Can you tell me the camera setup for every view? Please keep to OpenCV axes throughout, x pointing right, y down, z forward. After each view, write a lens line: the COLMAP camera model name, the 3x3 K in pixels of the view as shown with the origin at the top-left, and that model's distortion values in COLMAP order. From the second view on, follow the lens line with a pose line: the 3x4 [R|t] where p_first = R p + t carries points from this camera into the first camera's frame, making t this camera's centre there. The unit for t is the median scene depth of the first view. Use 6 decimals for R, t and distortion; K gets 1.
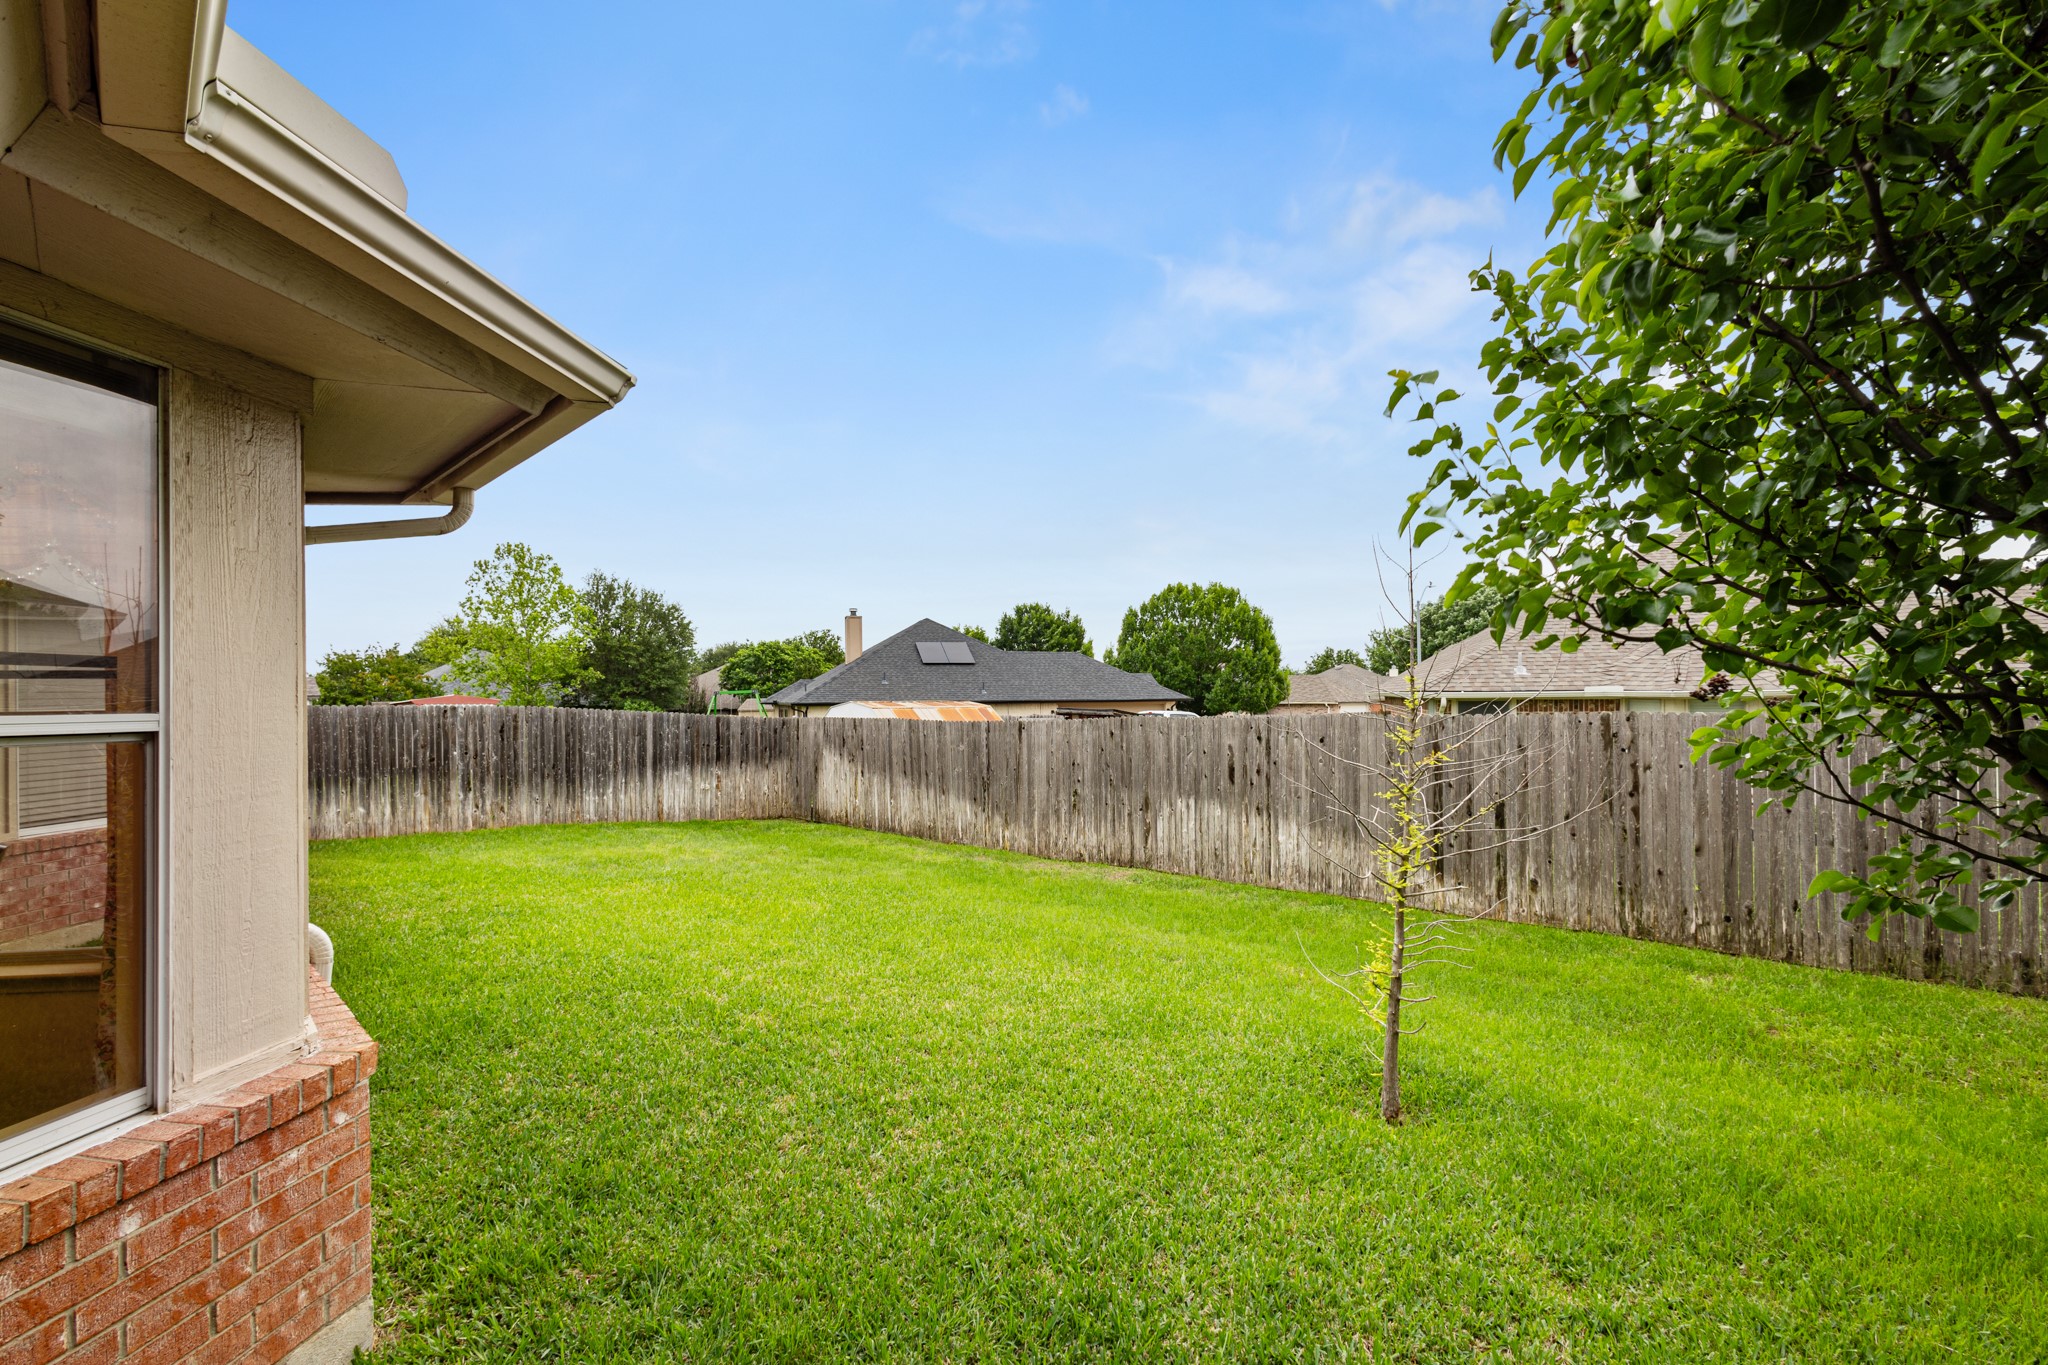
lens RADIAL K [[946.0, 0, 1028.5], [0, 946.0, 692.5], [0, 0, 1]] dist [0.008307, 0.000103]
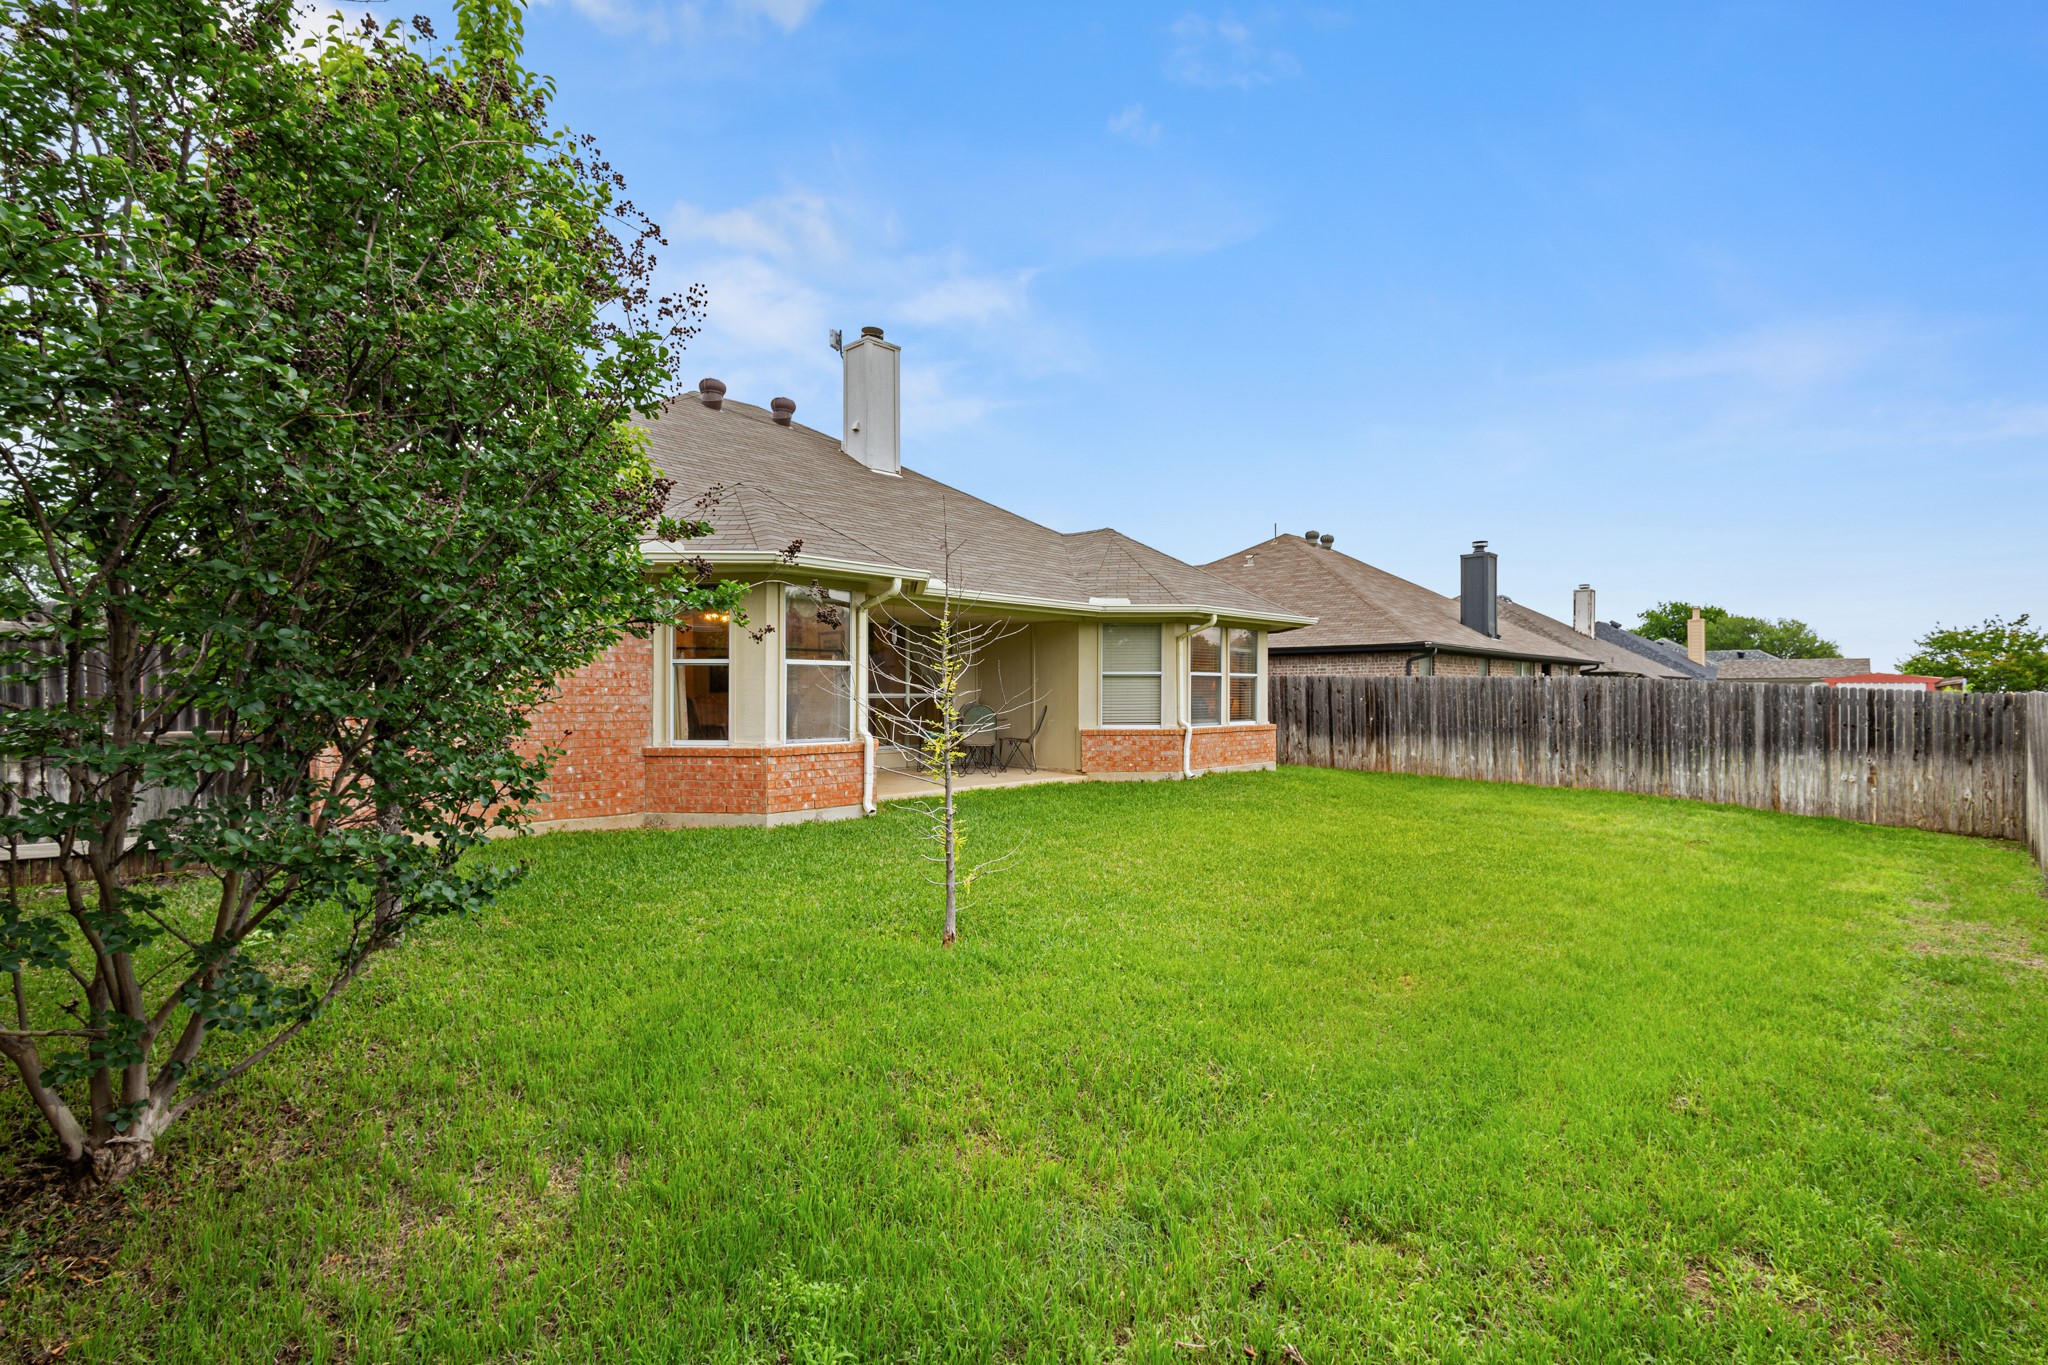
lens RADIAL K [[946.0, 0, 1032.4], [0, 946.0, 688.4], [0, 0, 1]] dist [0.008307, 0.000103]
pose [[0.058752, 0.000704, -0.998272, 0.482545], [-0.000988, 0.999999, 0.000648, 0.027079], [0.998272, 0.000948, 0.058753, 0.300692]]
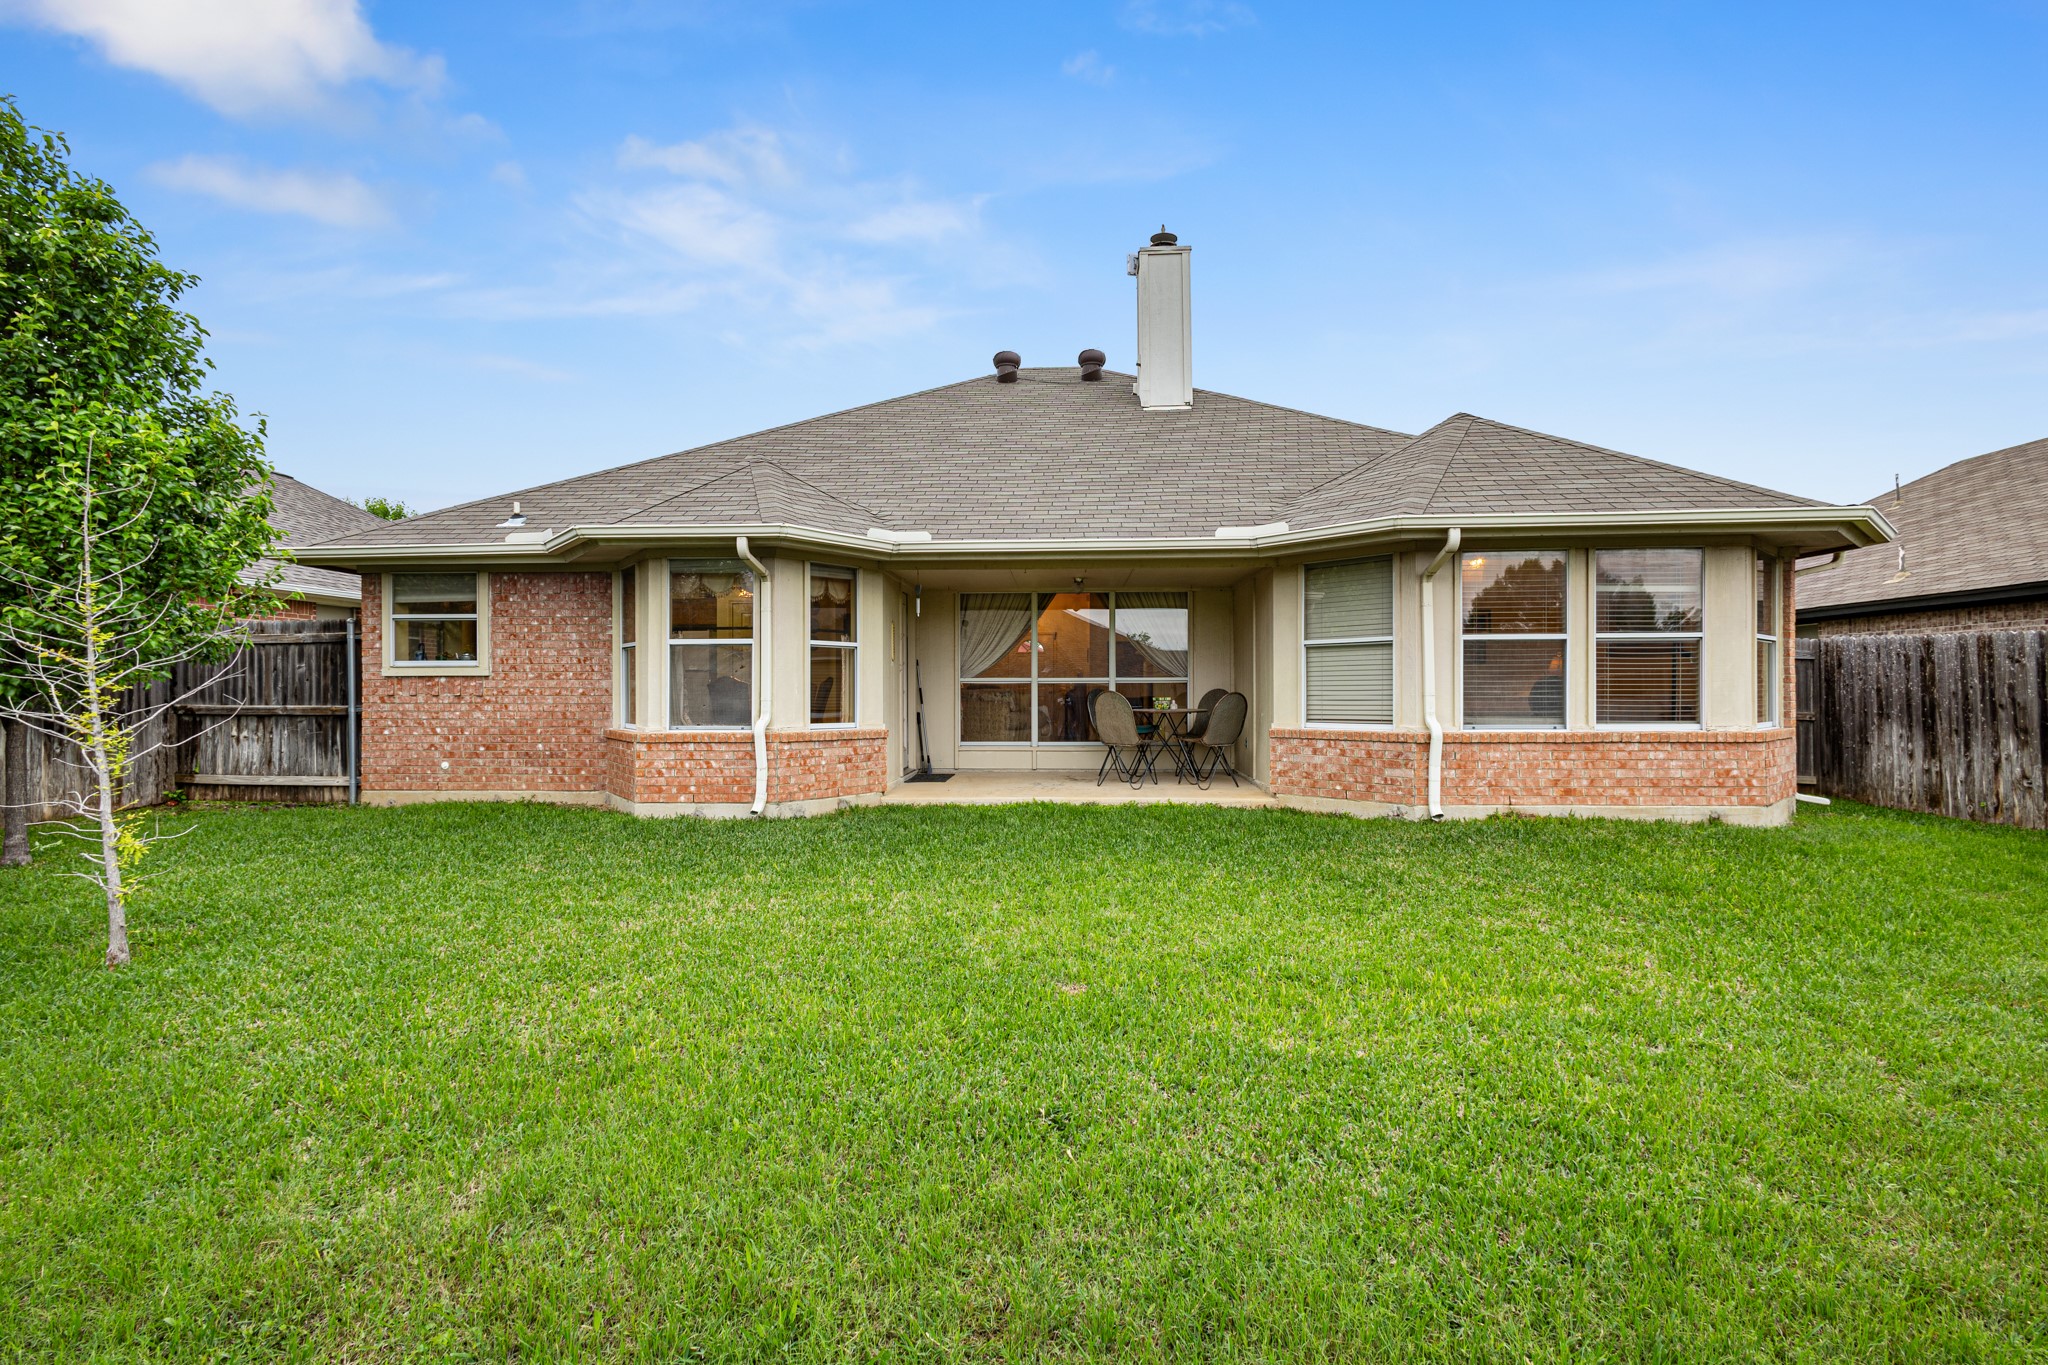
lens RADIAL K [[946.0, 0, 1026.0], [0, 946.0, 677.8], [0, 0, 1]] dist [0.008307, 0.000103]
pose [[-0.726510, 0.003577, -0.687147, 0.096299], [0.008925, 0.999951, -0.004231, 0.036279], [0.687098, -0.009206, -0.726506, 0.744142]]
